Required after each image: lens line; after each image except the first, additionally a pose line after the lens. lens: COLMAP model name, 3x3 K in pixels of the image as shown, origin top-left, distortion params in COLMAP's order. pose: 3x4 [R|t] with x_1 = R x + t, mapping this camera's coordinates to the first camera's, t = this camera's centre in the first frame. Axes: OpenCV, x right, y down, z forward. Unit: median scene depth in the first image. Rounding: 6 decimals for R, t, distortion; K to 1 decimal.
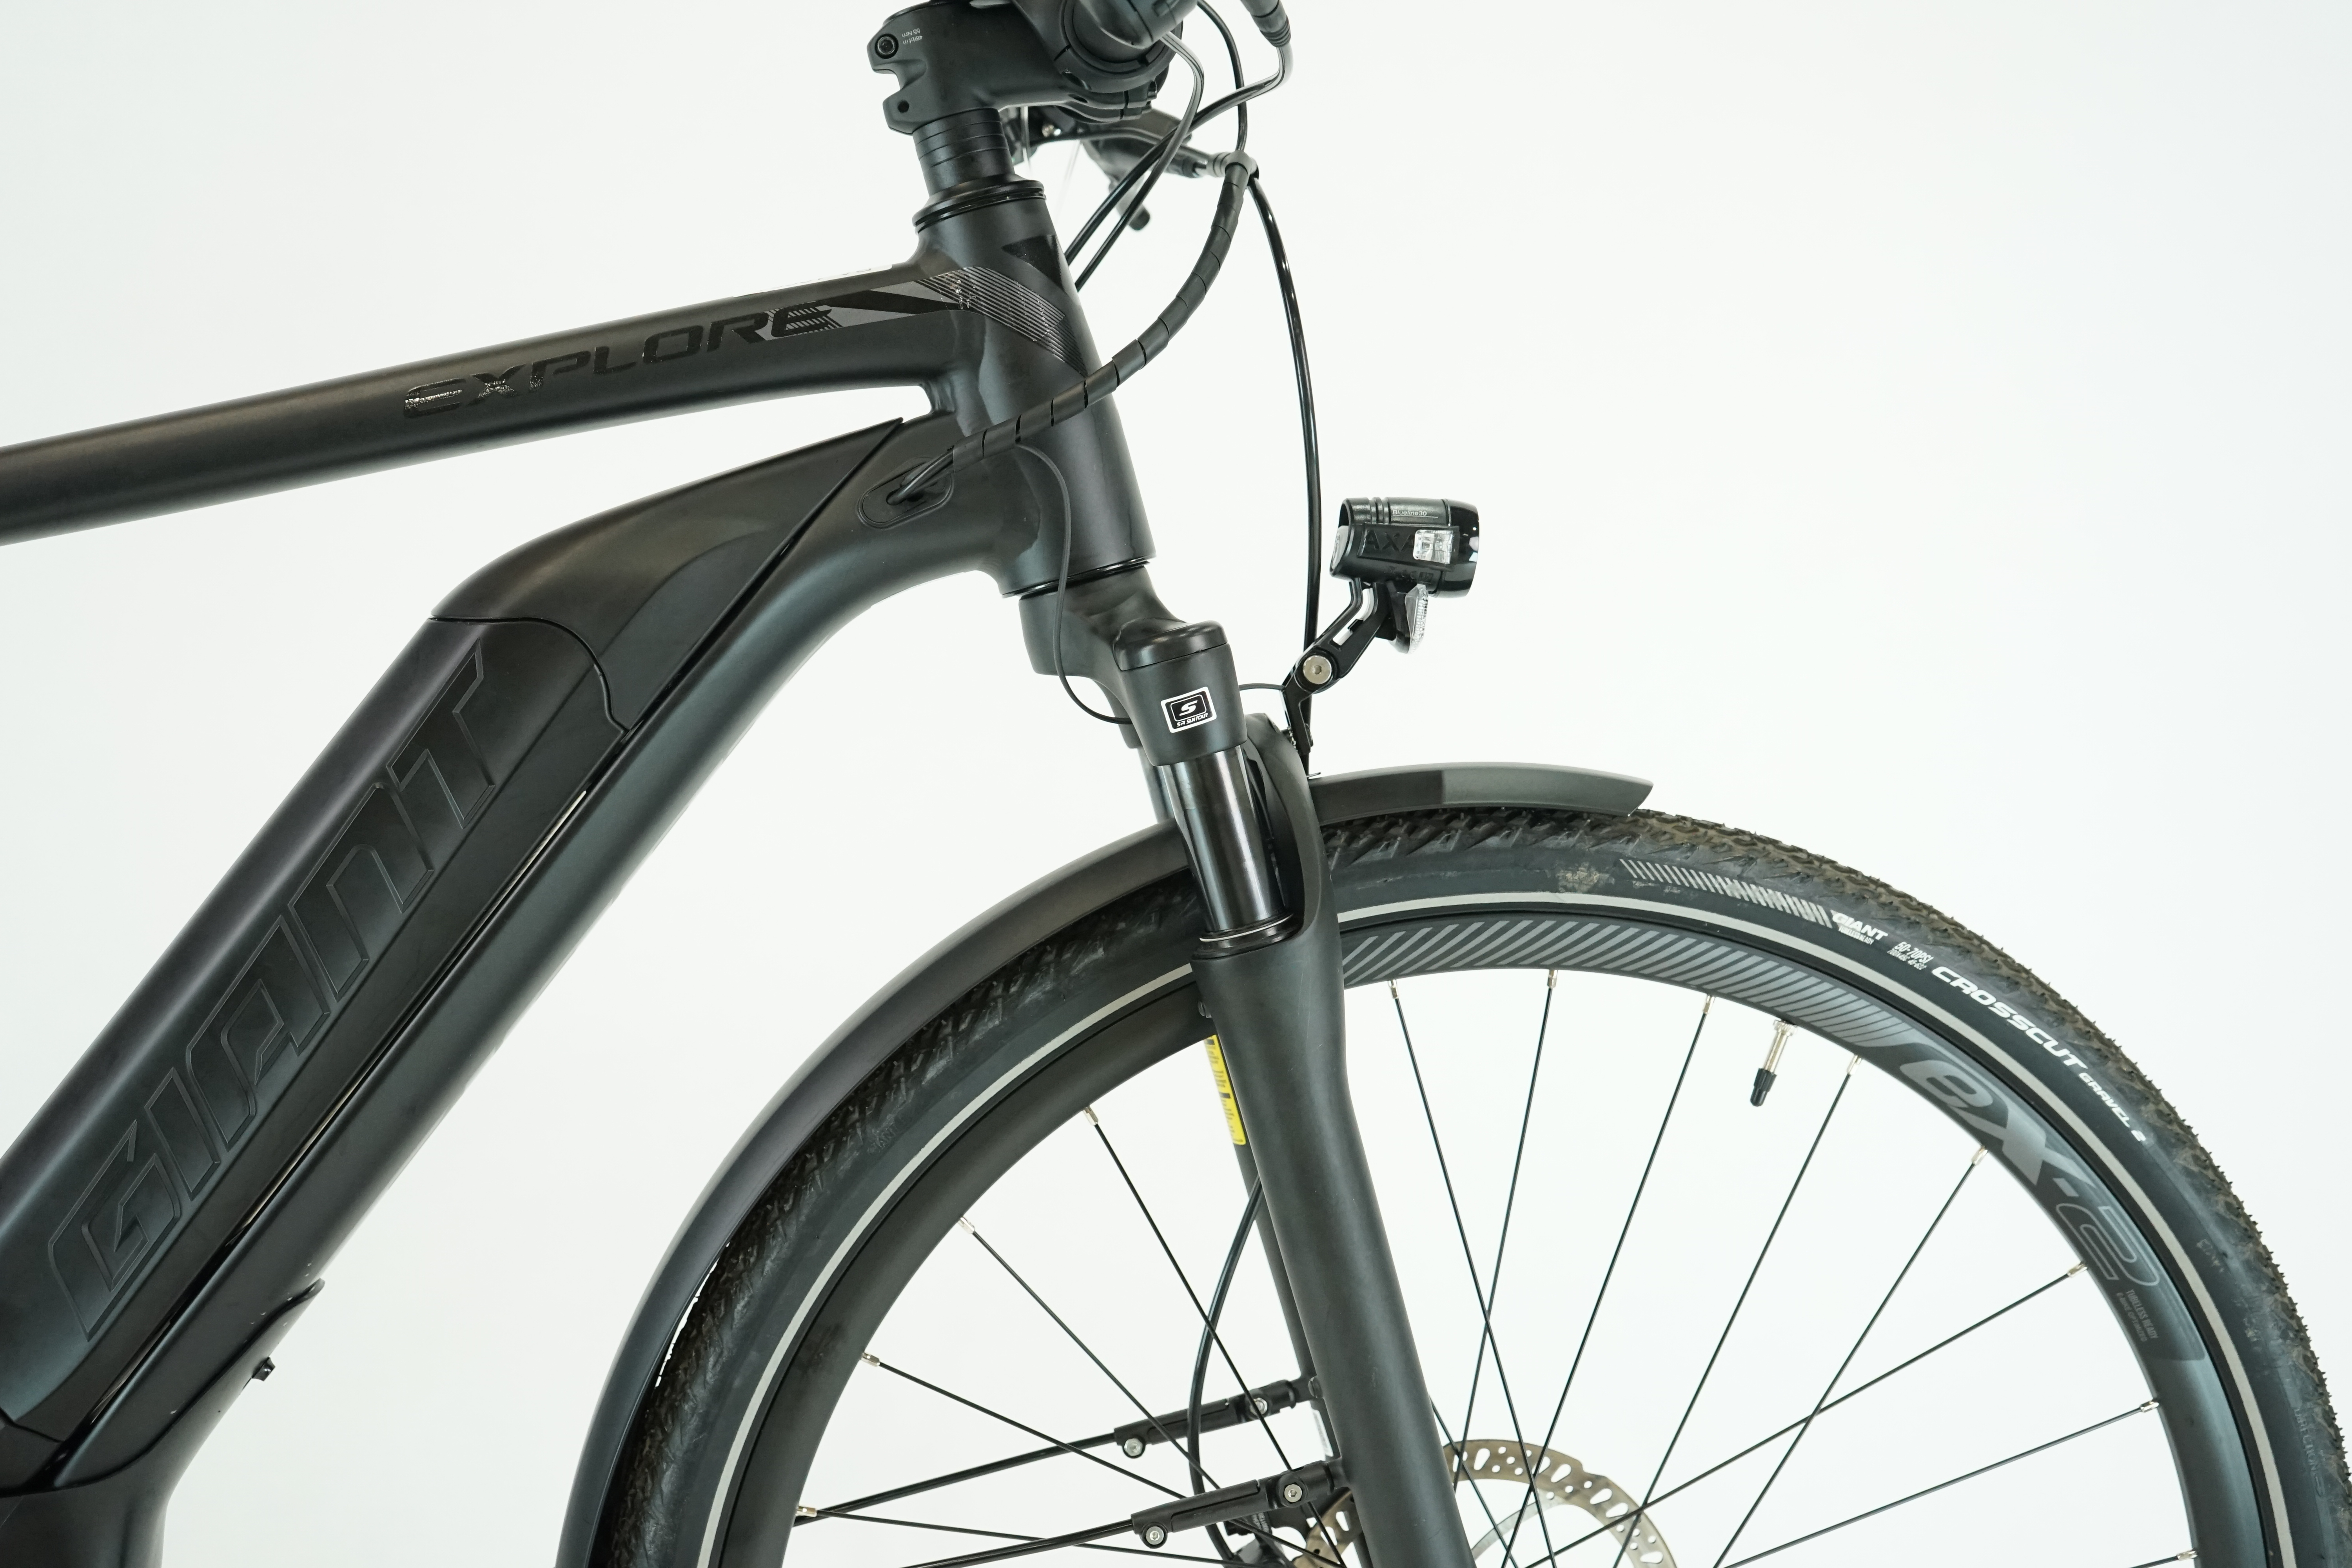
lens RADIAL K [[2486.3, 0, 1176.0], [0, 2486.3, 784.0], [0, 0, 1]] dist [0.003926, -0.003904]
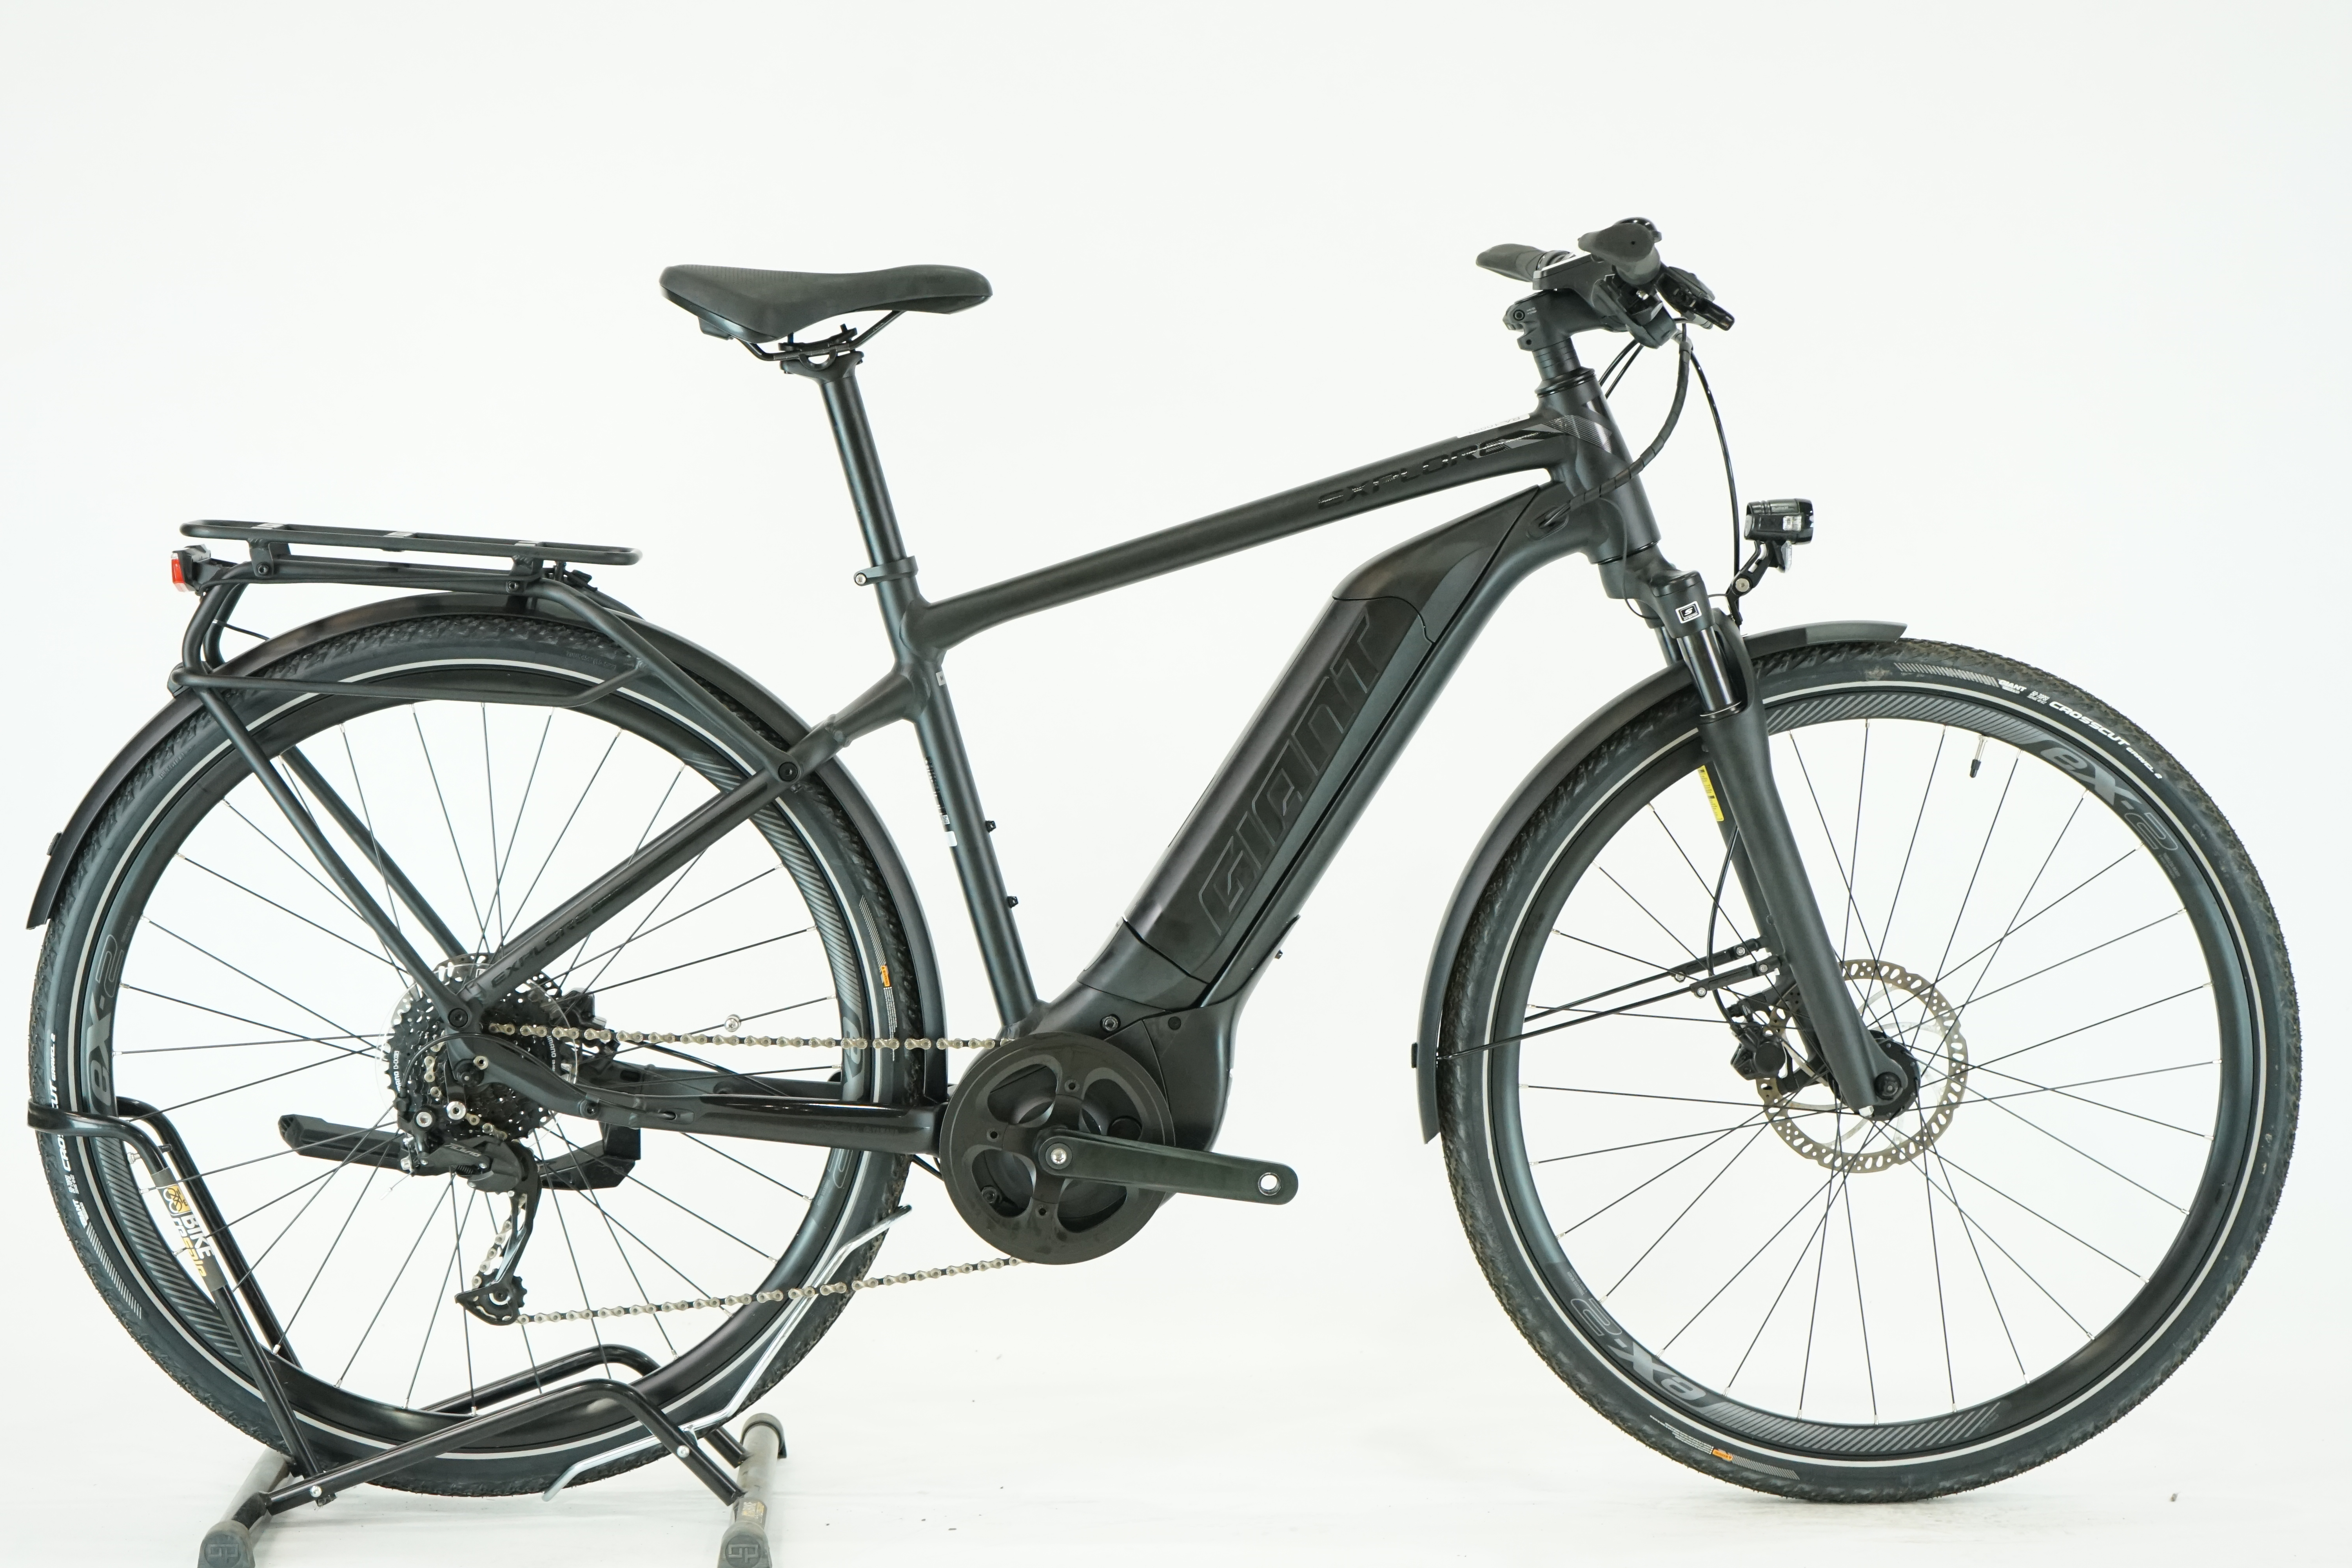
lens RADIAL K [[4631.5, 0, 1176.0], [0, 4631.5, 784.0], [0, 0, 1]] dist [-0.087345, 0.018361]
pose [[0.995437, -0.084509, -0.044317, -0.258179], [0.086121, 0.995641, 0.035811, -0.059465], [0.041097, -0.039464, 0.998376, -2.901931]]
